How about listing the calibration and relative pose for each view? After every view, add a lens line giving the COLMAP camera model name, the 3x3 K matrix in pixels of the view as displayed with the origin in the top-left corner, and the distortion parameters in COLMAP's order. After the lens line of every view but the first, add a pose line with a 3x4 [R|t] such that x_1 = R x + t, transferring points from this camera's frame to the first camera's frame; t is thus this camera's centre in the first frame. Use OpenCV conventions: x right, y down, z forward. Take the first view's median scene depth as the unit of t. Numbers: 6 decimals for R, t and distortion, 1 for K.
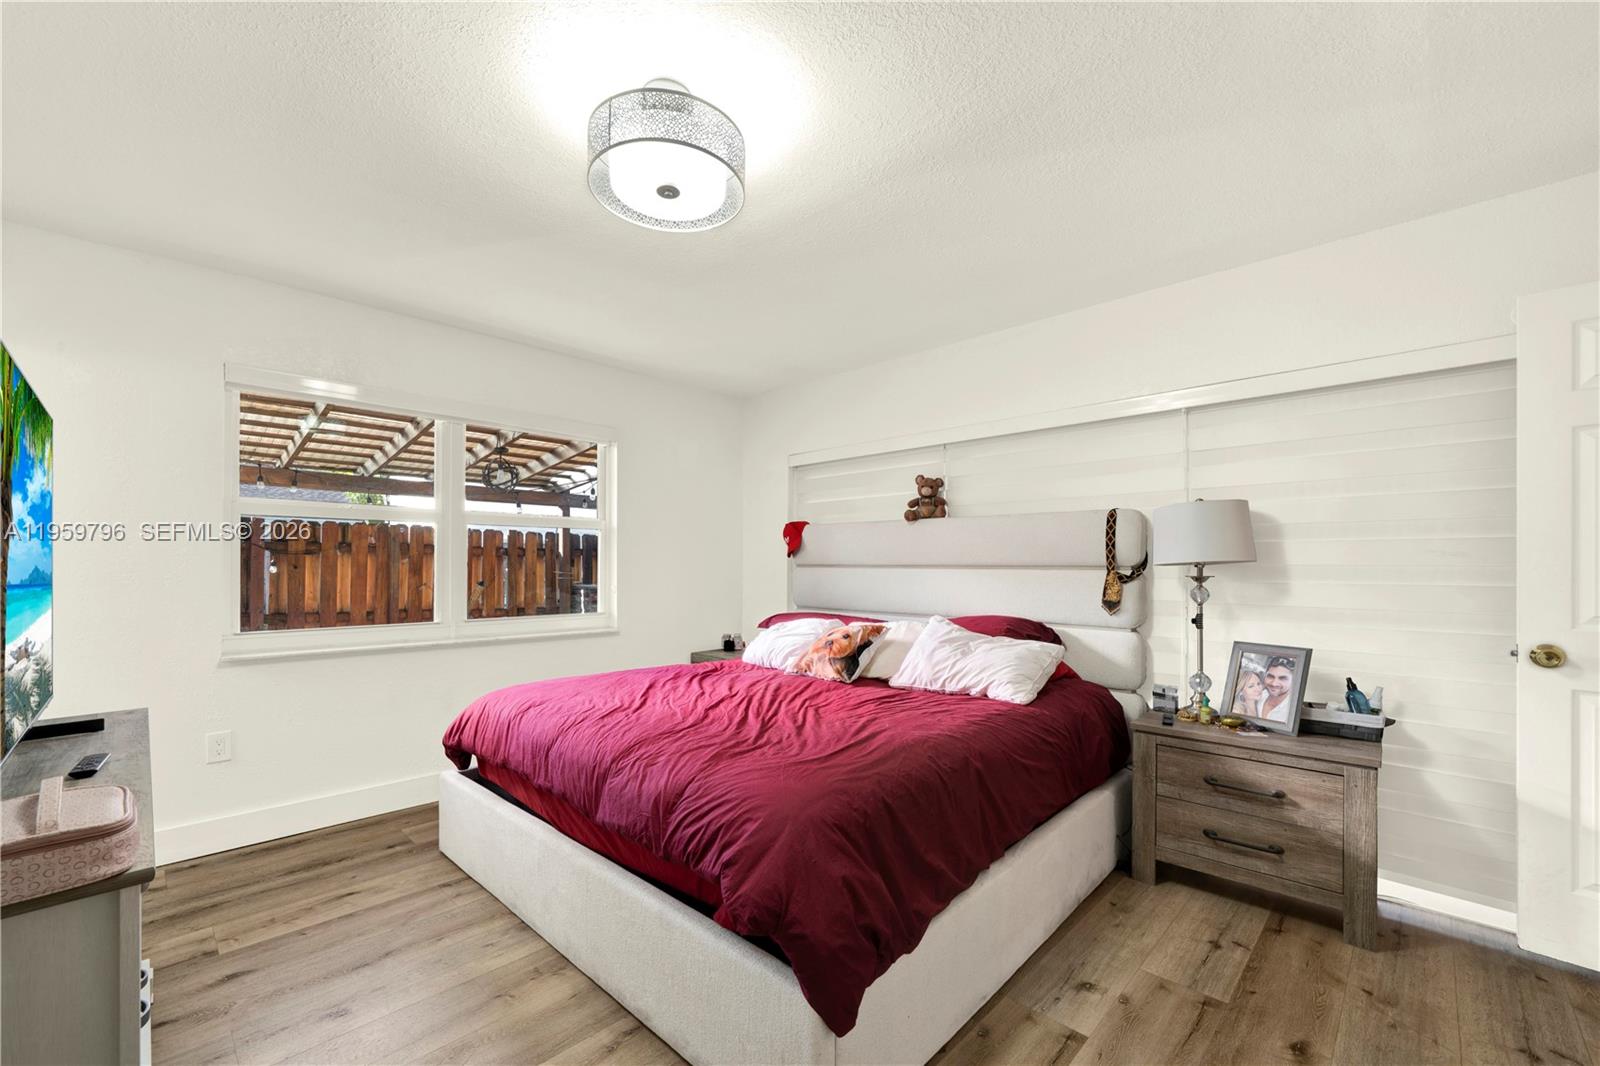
lens RADIAL K [[644.7, 0, 799.2], [0, 644.7, 553.7], [0, 0, 1]] dist [-0.002593, 0.000322]
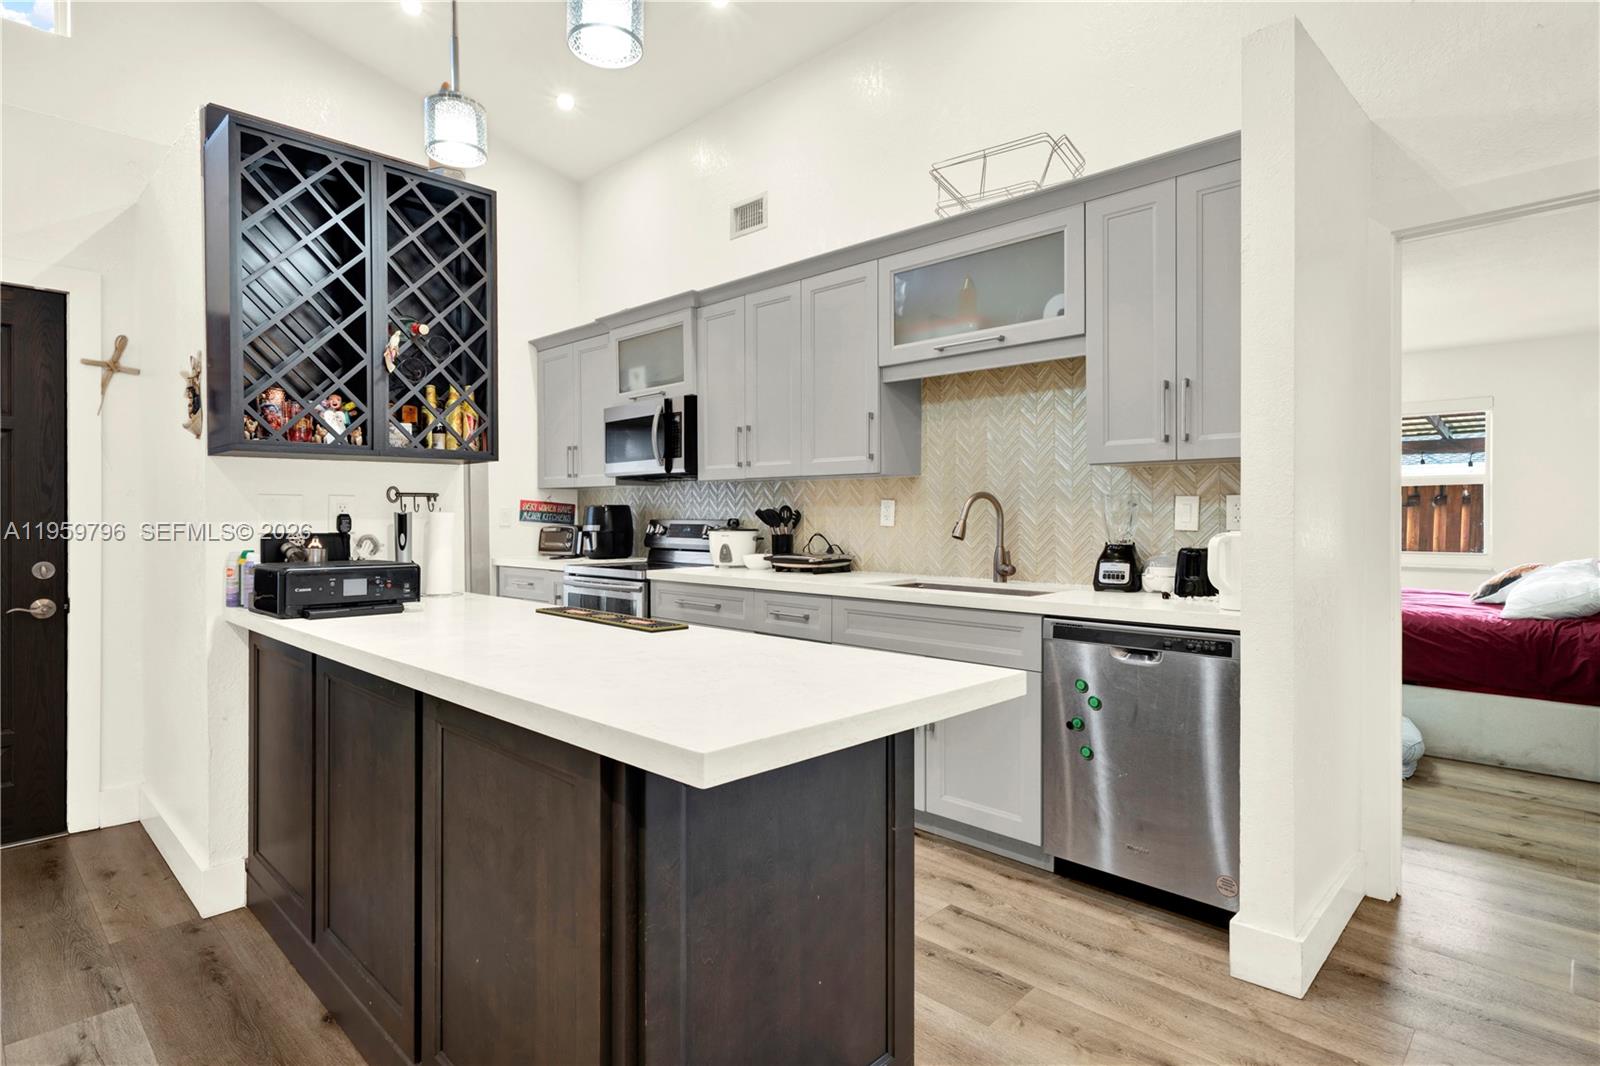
lens RADIAL K [[847.5, 0, 800.0], [0, 847.5, 533.0], [0, 0, 1]] dist [0.000229, 0.000053]
pose [[-0.033789, 0.018313, -0.999261, 0.936085], [0.007618, 0.999808, 0.018065, 0.014606], [0.999400, -0.007002, -0.033922, -0.159771]]
